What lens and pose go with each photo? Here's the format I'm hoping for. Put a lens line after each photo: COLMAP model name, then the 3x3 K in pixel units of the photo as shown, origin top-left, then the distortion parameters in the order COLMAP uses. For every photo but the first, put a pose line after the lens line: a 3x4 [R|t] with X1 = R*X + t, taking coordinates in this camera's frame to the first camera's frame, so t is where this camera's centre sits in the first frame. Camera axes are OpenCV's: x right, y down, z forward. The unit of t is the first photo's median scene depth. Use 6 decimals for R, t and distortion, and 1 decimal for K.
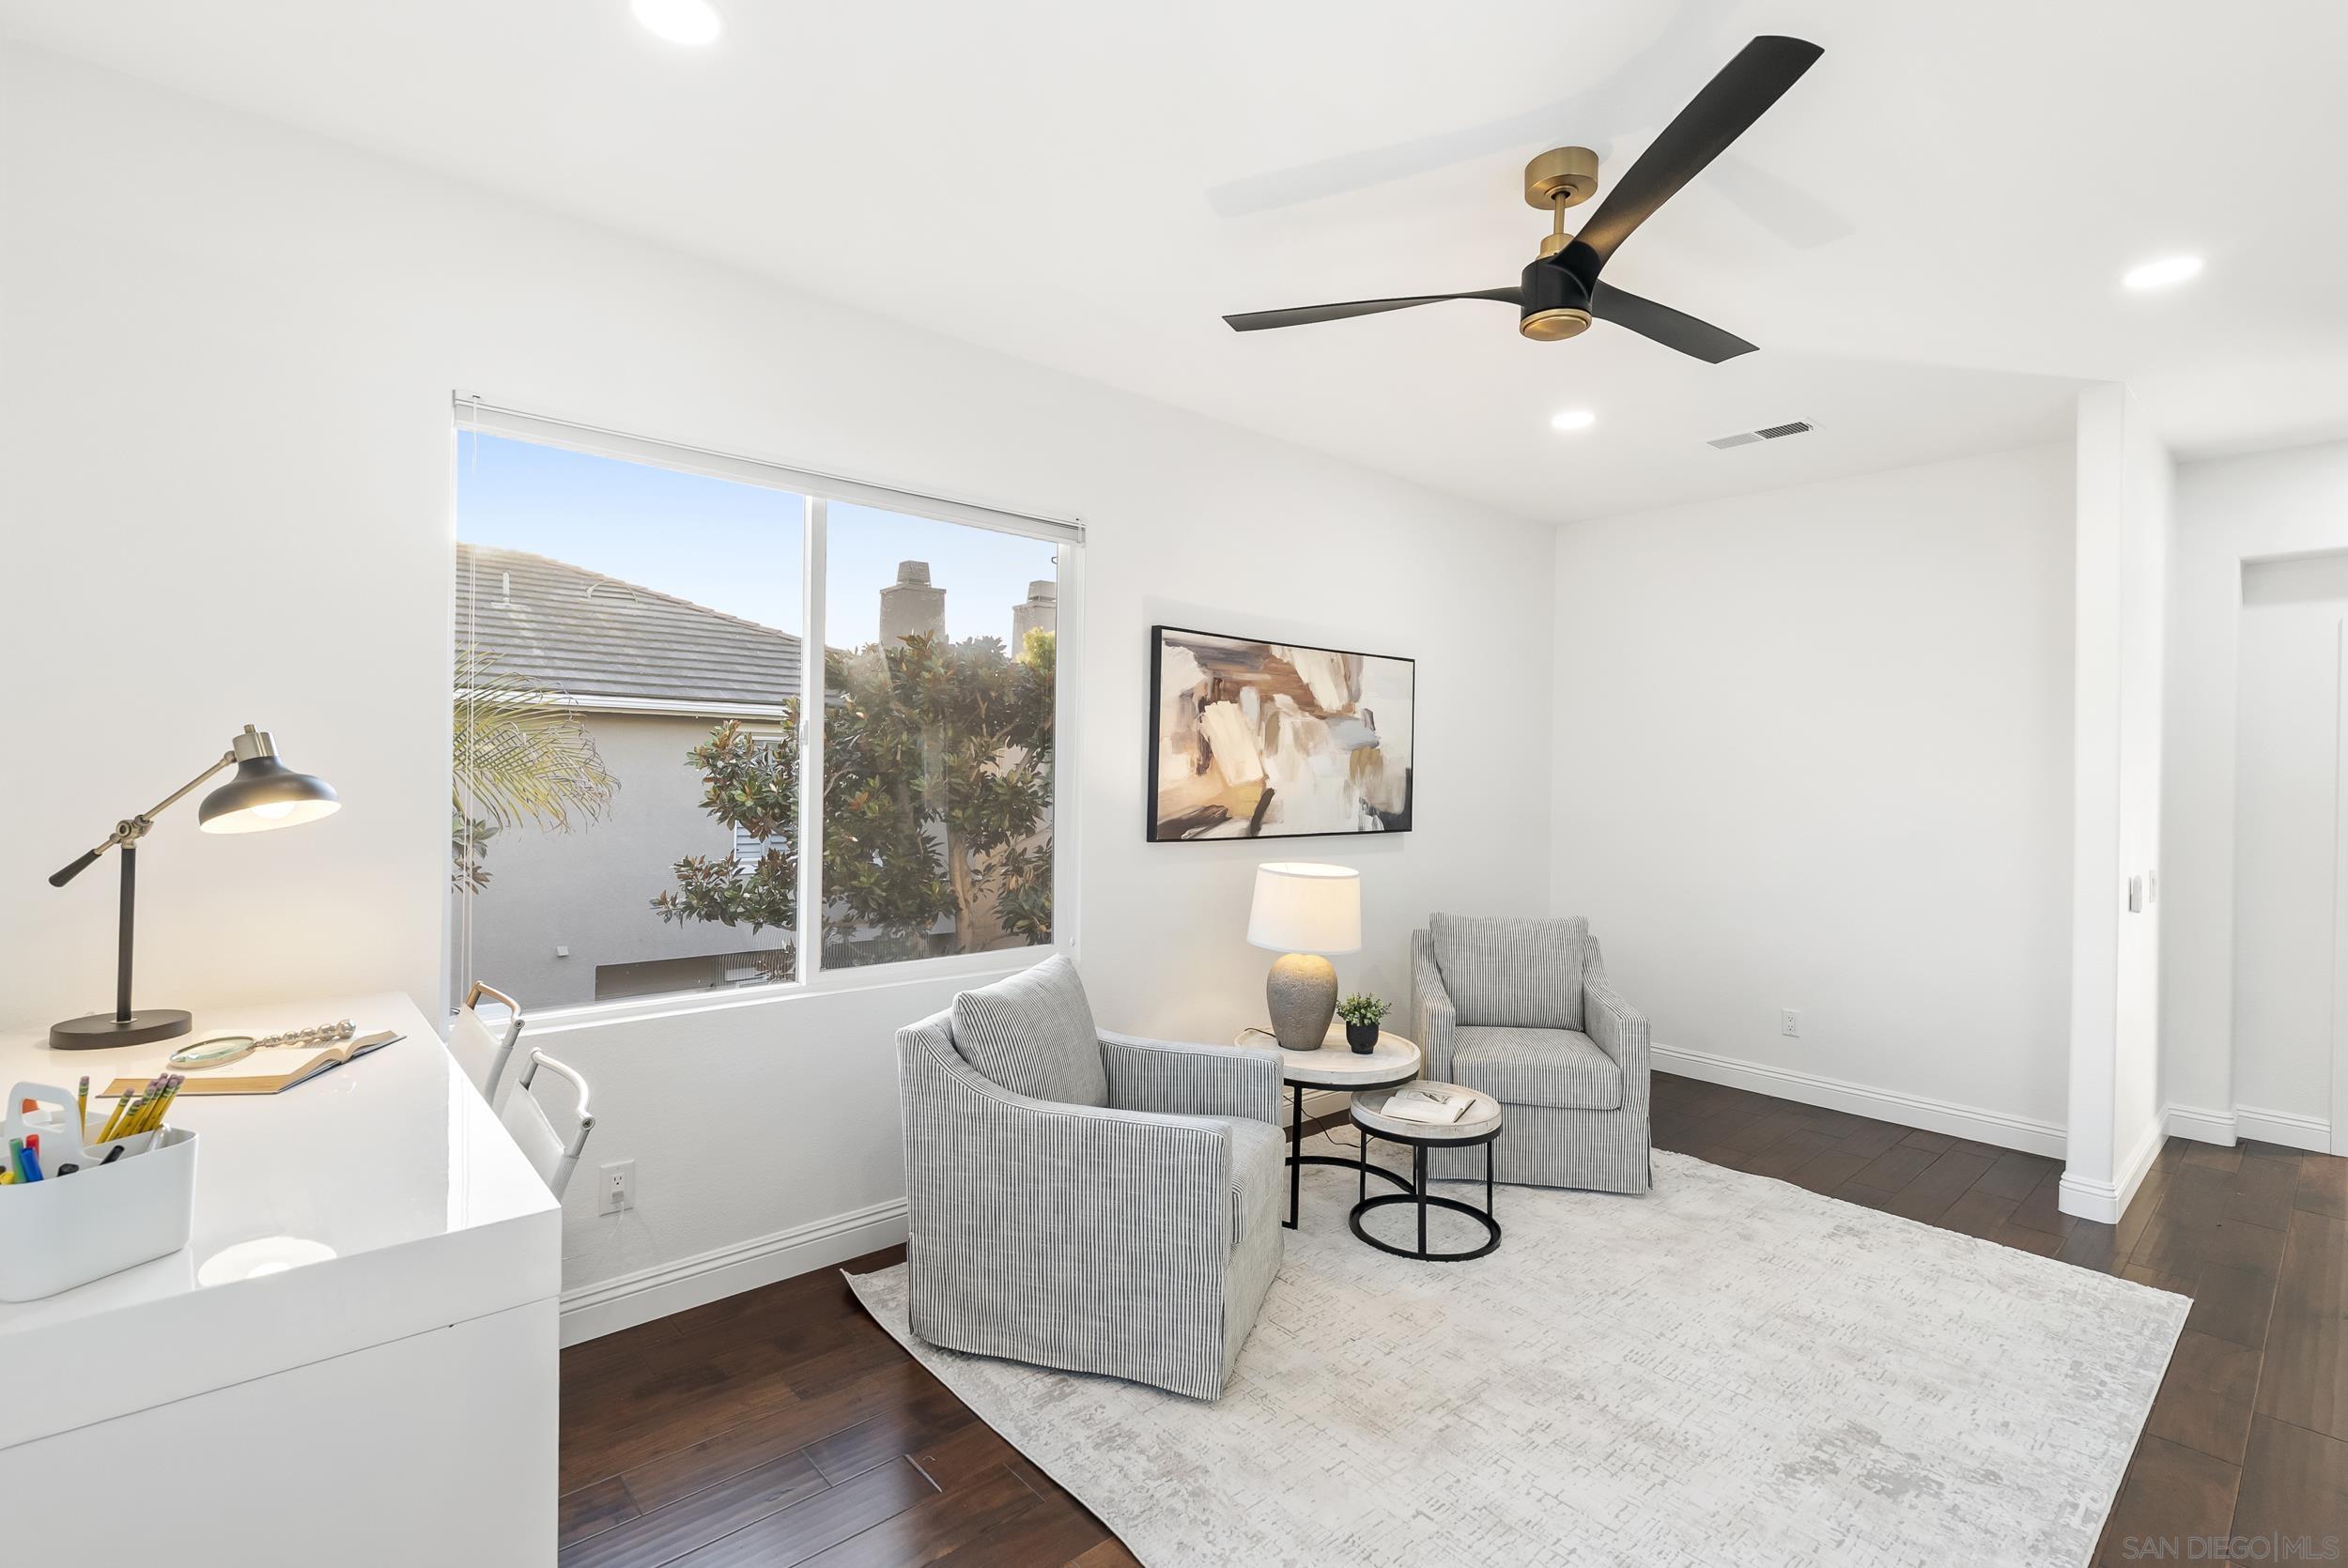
lens RADIAL K [[1058.6, 0, 1174.0], [0, 1058.6, 784.0], [0, 0, 1]] dist [-0.002059, -0.000098]
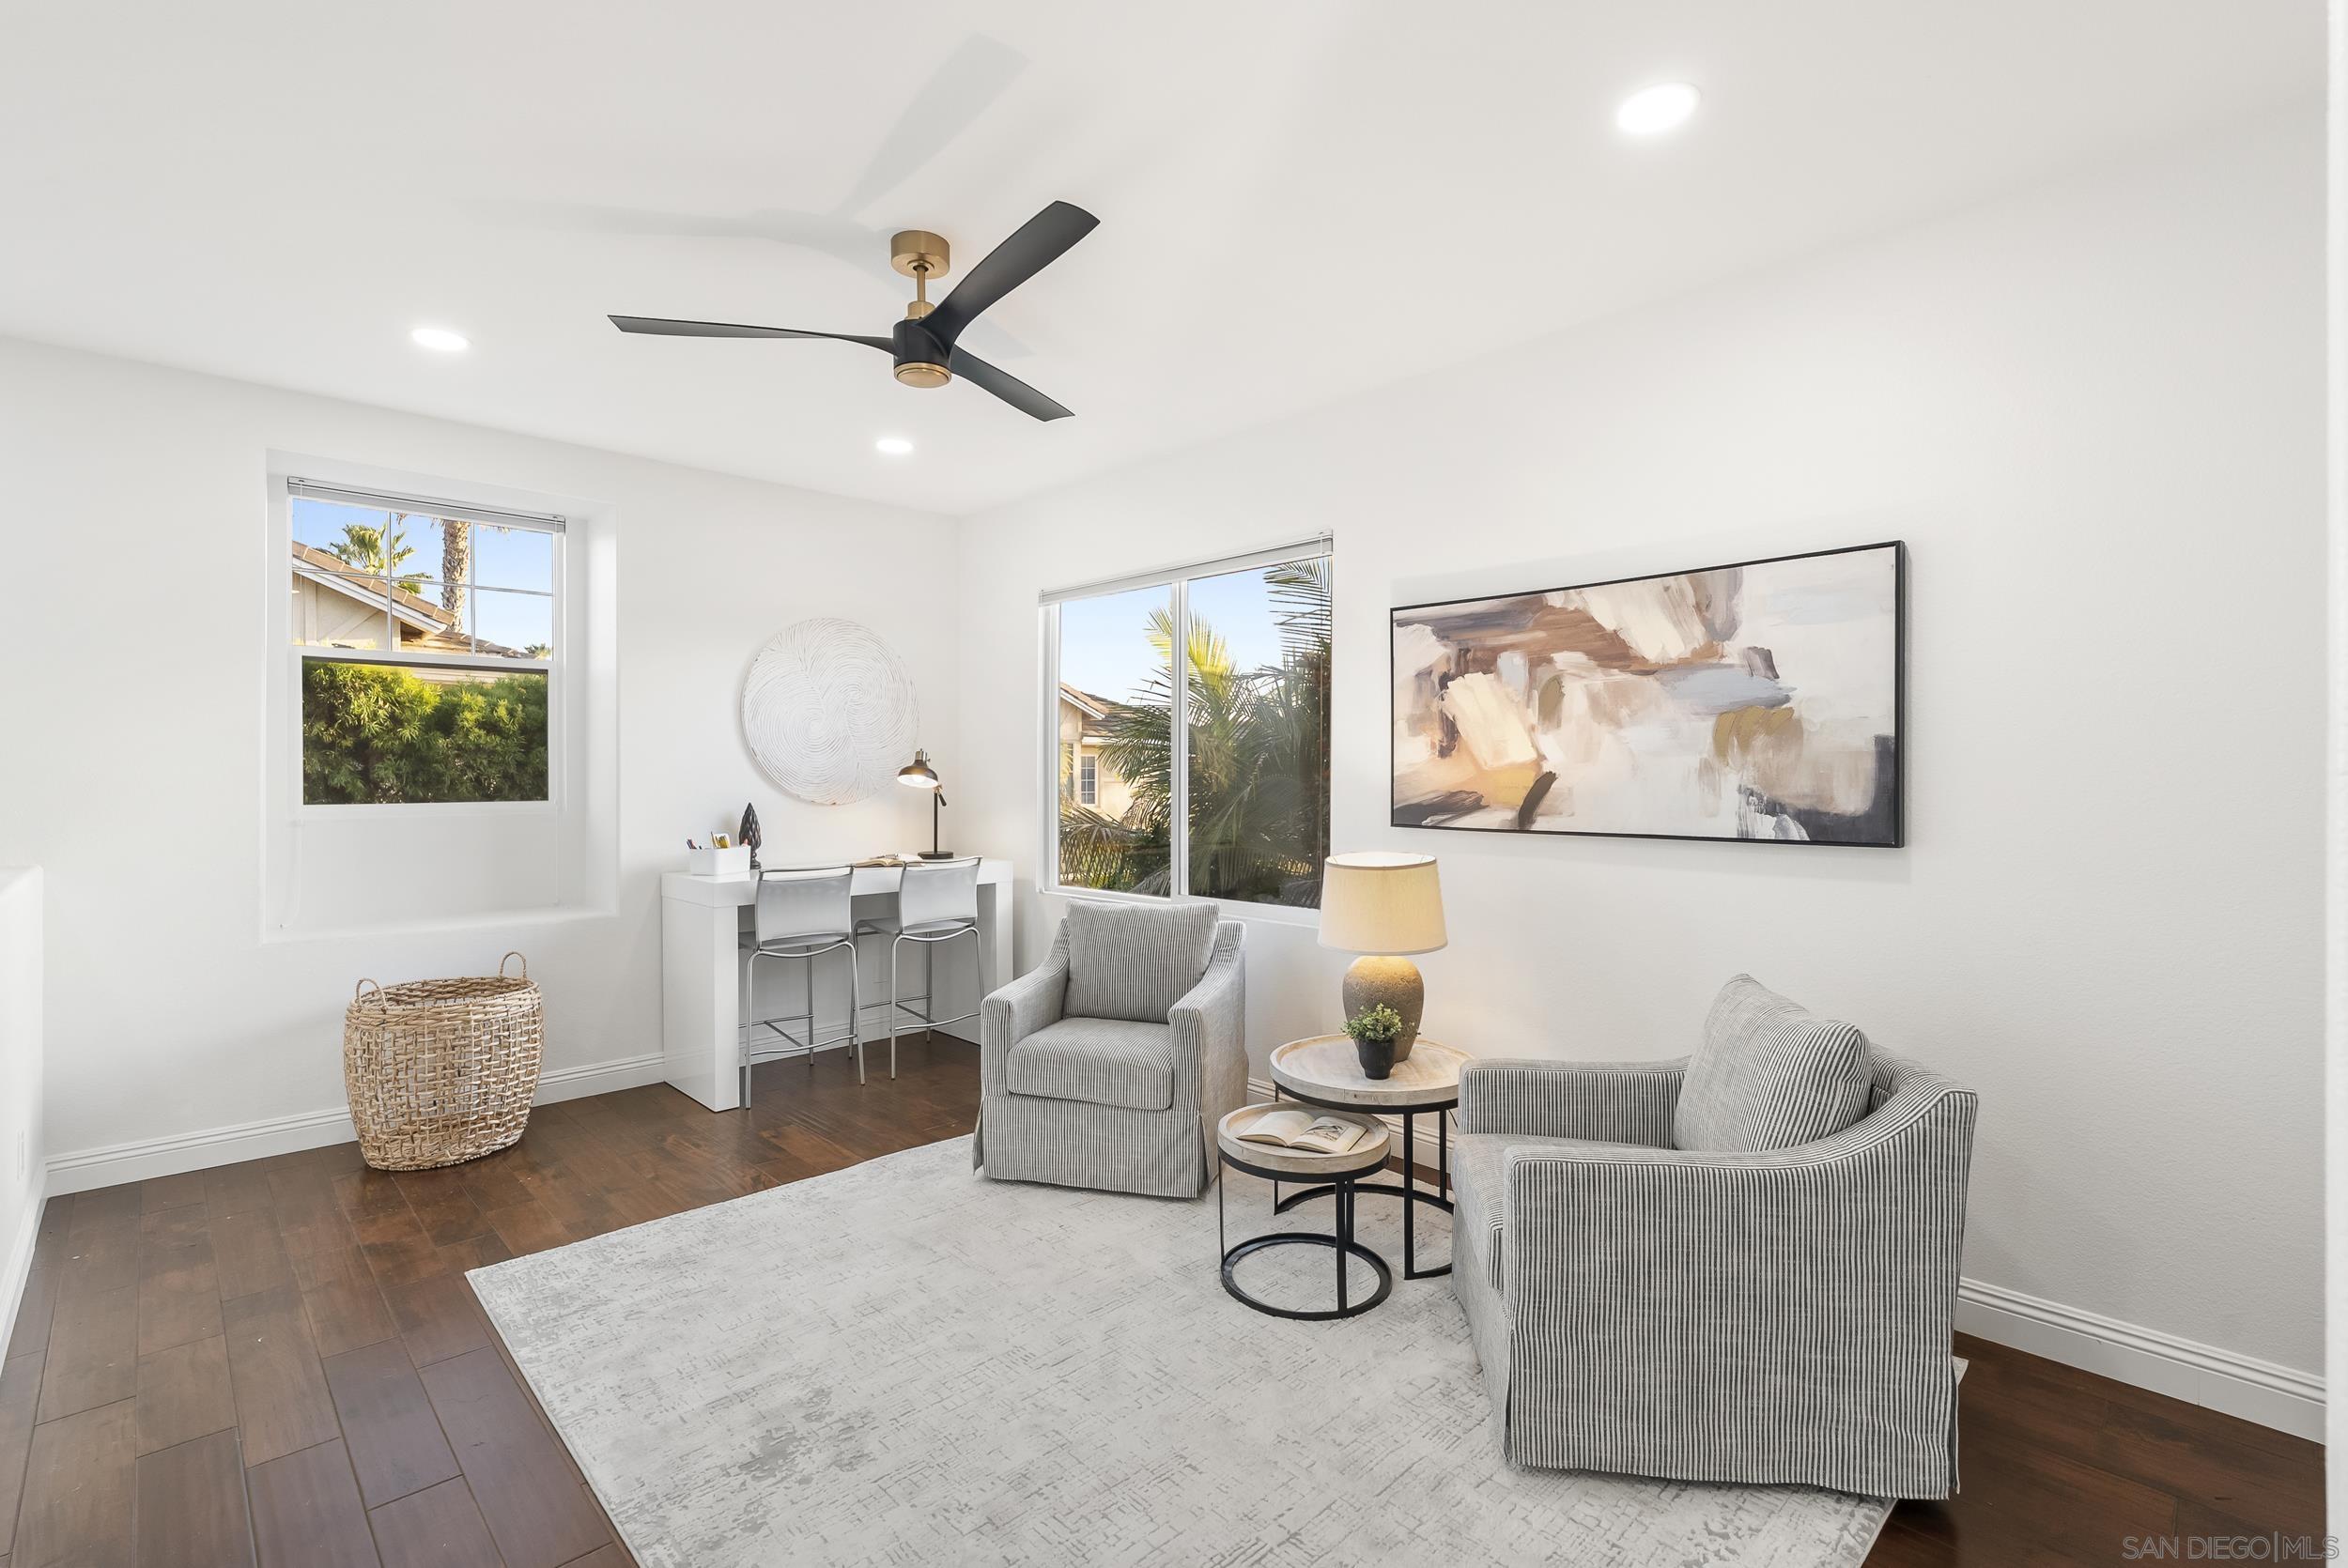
lens RADIAL K [[1058.6, 0, 1174.0], [0, 1058.6, 784.0], [0, 0, 1]] dist [-0.002059, -0.000098]
pose [[0.050360, 0.004801, -0.998720, 0.883497], [-0.000247, 0.999988, 0.004794, 0.009613], [0.998731, 0.000005, 0.050361, 0.679821]]
